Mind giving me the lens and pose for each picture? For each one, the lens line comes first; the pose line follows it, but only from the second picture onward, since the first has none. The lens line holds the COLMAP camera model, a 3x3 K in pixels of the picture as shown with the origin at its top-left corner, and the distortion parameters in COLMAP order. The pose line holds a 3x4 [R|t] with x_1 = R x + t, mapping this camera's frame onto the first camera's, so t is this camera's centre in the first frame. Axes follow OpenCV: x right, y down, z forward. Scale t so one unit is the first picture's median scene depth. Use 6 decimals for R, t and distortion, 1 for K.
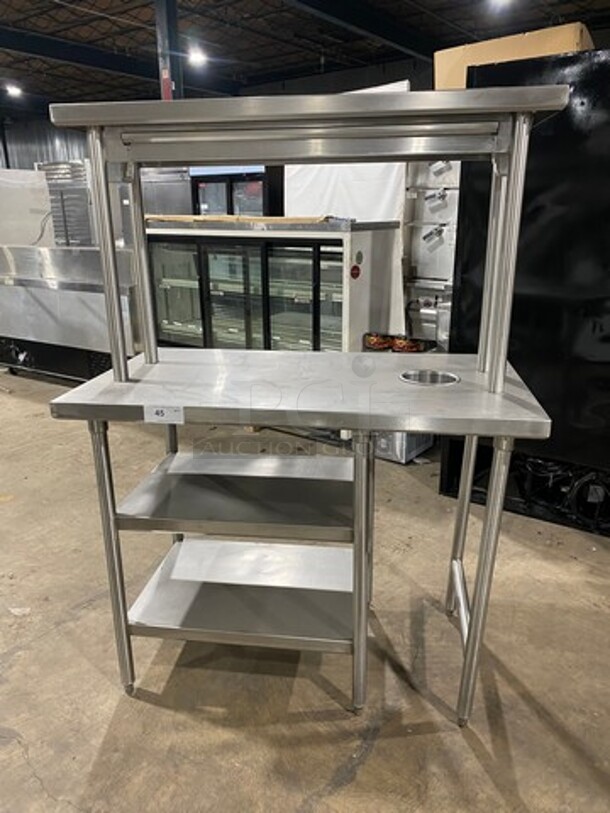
lens RADIAL K [[598.9, 0, 307.3], [0, 598.9, 408.5], [0, 0, 1]] dist [-0.007205, -0.001572]
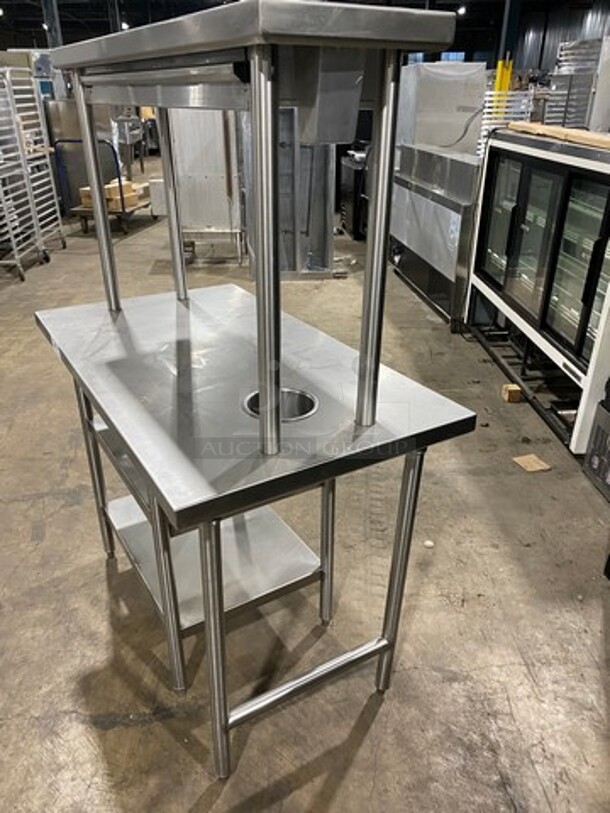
lens RADIAL K [[620.0, 0, 305.0], [0, 620.0, 406.5], [0, 0, 1]] dist [0.005278, 0.004829]
pose [[0.634443, 0.349081, -0.689655, 0.756526], [-0.237397, 0.937092, 0.255934, -0.249188], [0.735612, 0.001346, 0.677402, 0.446517]]
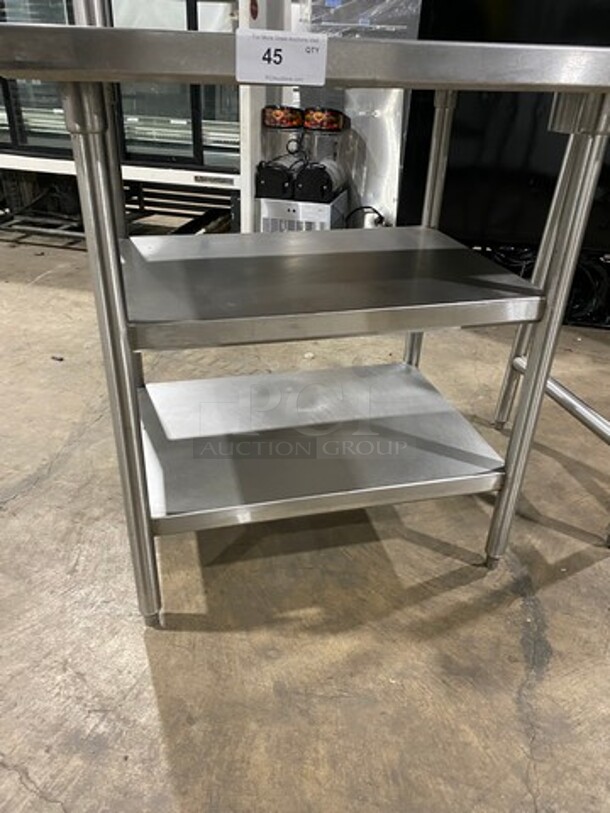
lens RADIAL K [[607.8, 0, 293.2], [0, 607.8, 400.6], [0, 0, 1]] dist [0.006512, 0.002832]
pose [[0.932571, -0.148832, 0.328879, -0.349644], [0.077150, 0.972176, 0.221184, 0.131918], [-0.352647, -0.180896, 0.918105, 0.437837]]
